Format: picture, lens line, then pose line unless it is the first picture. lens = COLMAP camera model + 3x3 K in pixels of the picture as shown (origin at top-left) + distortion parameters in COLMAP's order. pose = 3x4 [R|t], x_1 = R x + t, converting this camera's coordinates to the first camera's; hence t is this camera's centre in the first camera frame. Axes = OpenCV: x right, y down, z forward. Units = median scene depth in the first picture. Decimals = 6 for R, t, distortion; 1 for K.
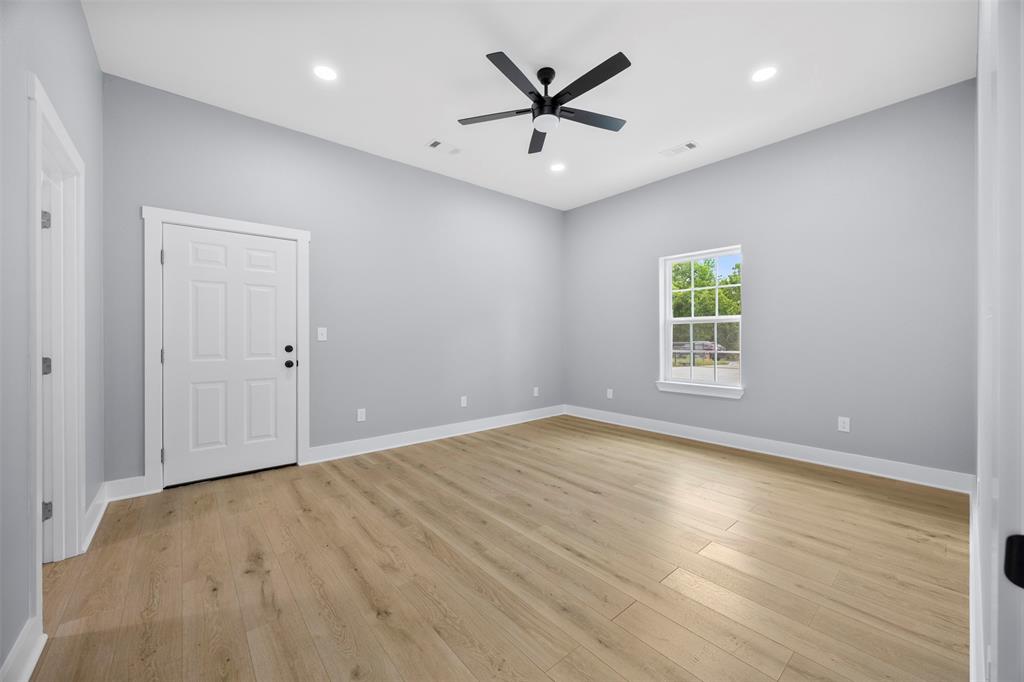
lens RADIAL K [[392.6, 0, 506.7], [0, 392.6, 339.6], [0, 0, 1]] dist [-0.004755, -0.000087]
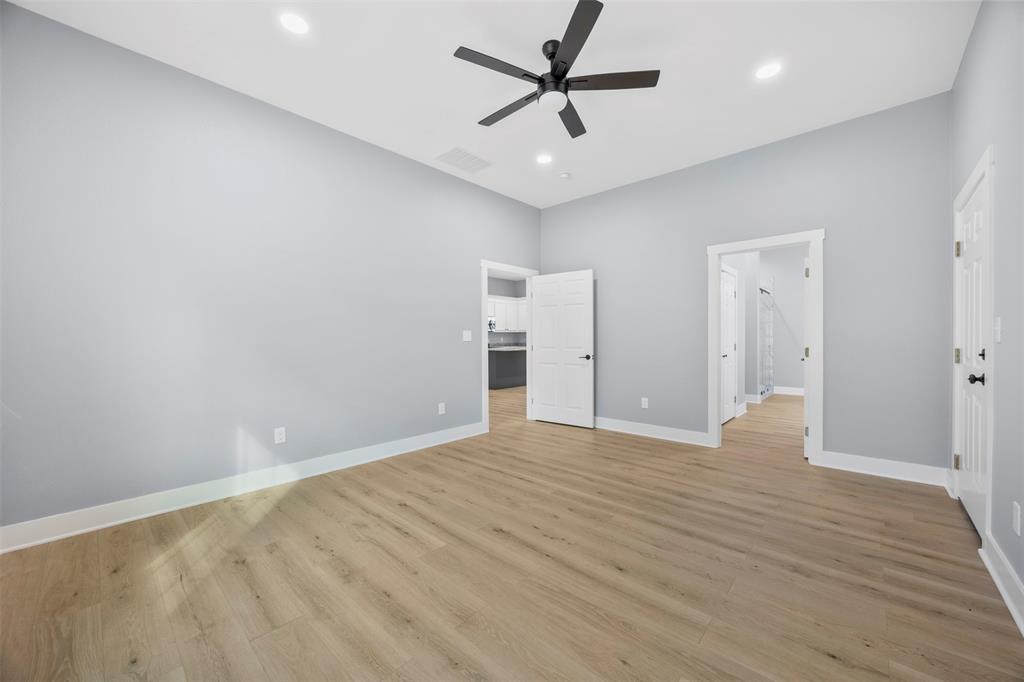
lens RADIAL K [[392.6, 0, 509.2], [0, 392.6, 341.2], [0, 0, 1]] dist [-0.004755, -0.000087]
pose [[-0.991232, 0.004411, -0.132060, 0.340887], [0.002615, 0.999902, 0.013769, -0.012567], [0.132107, 0.013303, -0.991146, 1.960689]]
